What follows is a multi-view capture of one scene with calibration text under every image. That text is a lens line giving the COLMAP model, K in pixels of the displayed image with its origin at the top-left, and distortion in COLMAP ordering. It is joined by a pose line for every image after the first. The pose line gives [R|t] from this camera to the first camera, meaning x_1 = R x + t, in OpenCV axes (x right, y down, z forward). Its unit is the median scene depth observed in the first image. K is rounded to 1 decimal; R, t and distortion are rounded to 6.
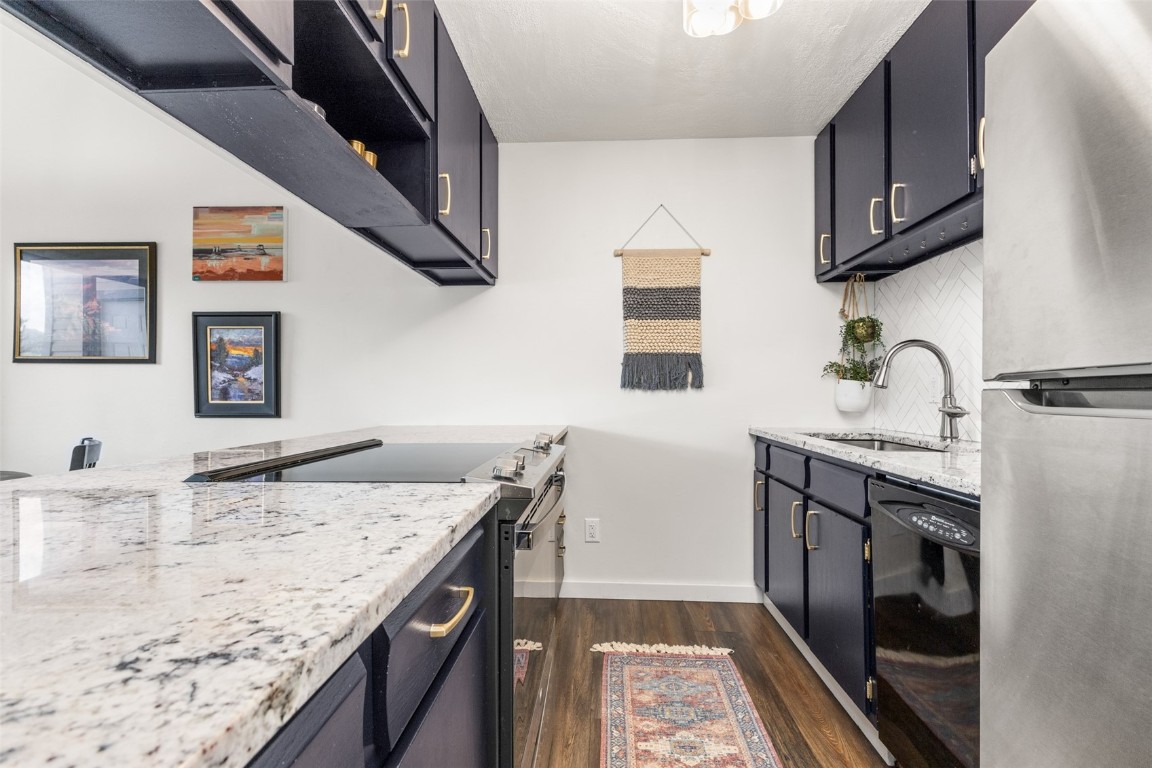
lens RADIAL K [[501.4, 0, 578.4], [0, 501.4, 387.3], [0, 0, 1]] dist [0.013280, -0.001565]
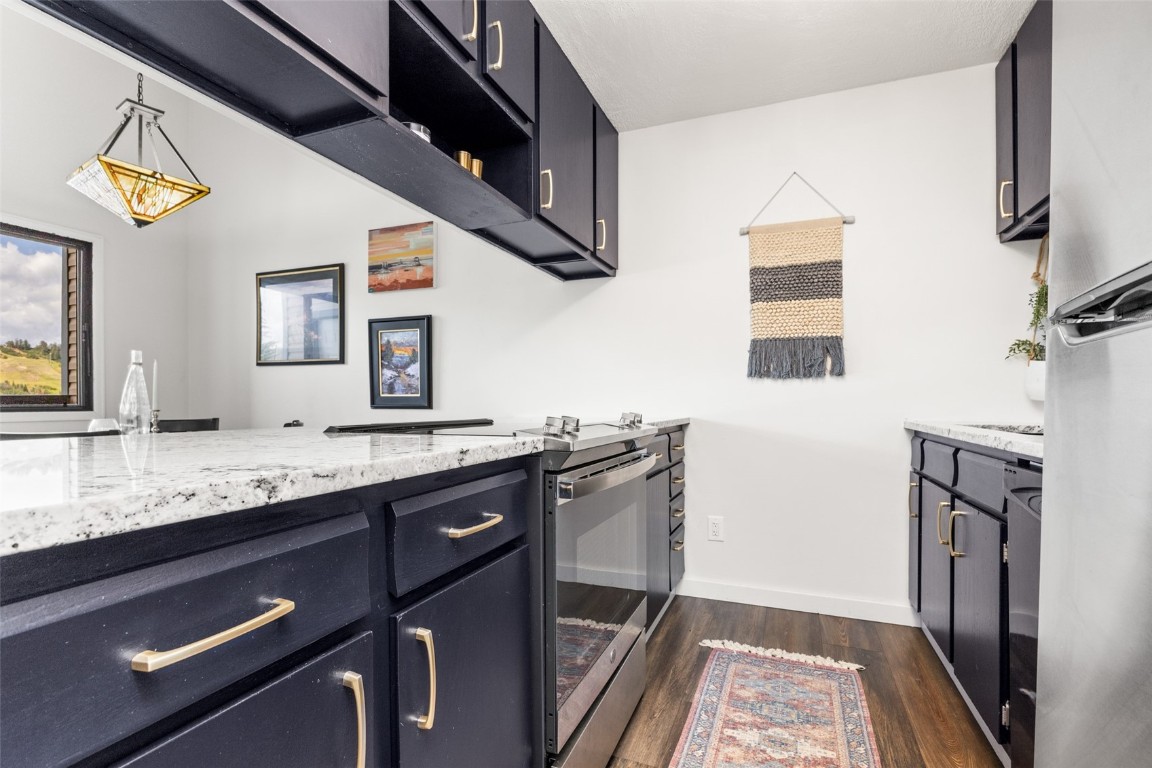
lens RADIAL K [[541.2, 0, 581.3], [0, 541.2, 404.1], [0, 0, 1]] dist [-0.000335, -0.000758]
pose [[0.947456, -0.001645, -0.319882, 0.120947], [0.005303, 0.999930, 0.010566, 0.041115], [0.319842, -0.011707, 0.947399, -0.045492]]
